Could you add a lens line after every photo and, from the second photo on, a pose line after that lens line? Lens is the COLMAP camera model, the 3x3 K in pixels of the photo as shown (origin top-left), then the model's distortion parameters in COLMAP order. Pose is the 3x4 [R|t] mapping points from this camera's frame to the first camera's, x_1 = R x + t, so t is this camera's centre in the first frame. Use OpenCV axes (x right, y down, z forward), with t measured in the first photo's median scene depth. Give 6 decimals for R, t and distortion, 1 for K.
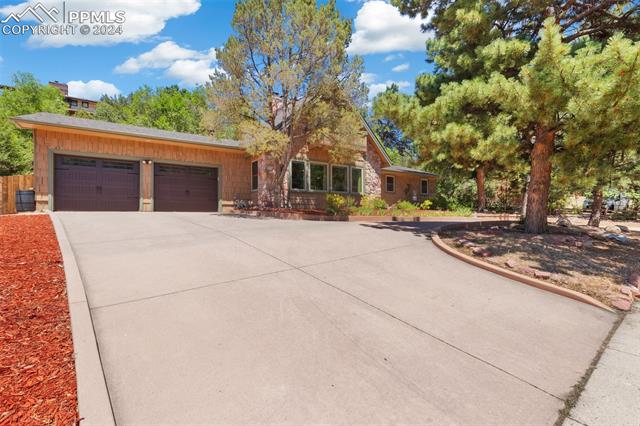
lens RADIAL K [[298.5, 0, 320.0], [0, 298.5, 213.0], [0, 0, 1]] dist [-0.000376, 0.000002]
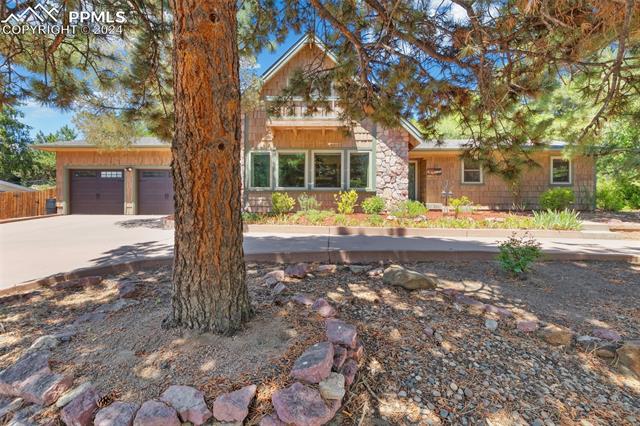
lens RADIAL K [[298.5, 0, 320.0], [0, 298.5, 213.0], [0, 0, 1]] dist [-0.000376, 0.000002]
pose [[0.798444, 0.005617, -0.602043, 0.522589], [-0.003554, 0.999983, 0.004616, -0.016204], [0.602058, -0.001546, 0.798451, 0.453868]]
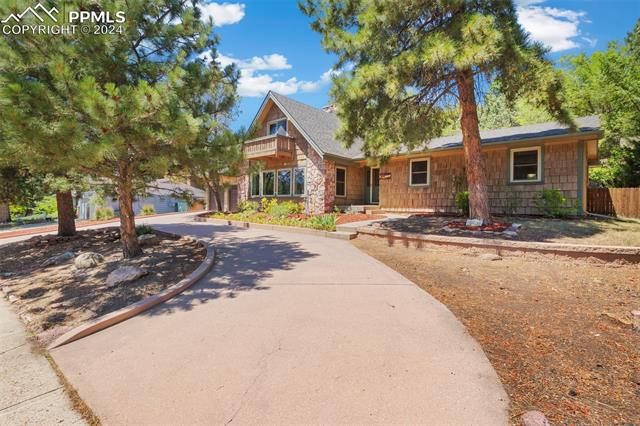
lens RADIAL K [[298.5, 0, 320.0], [0, 298.5, 213.0], [0, 0, 1]] dist [-0.000376, 0.000002]
pose [[0.214631, 0.006370, -0.976674, 1.182737], [-0.019031, 0.999816, 0.002338, -0.017207], [0.976510, 0.018086, 0.214713, 0.977108]]
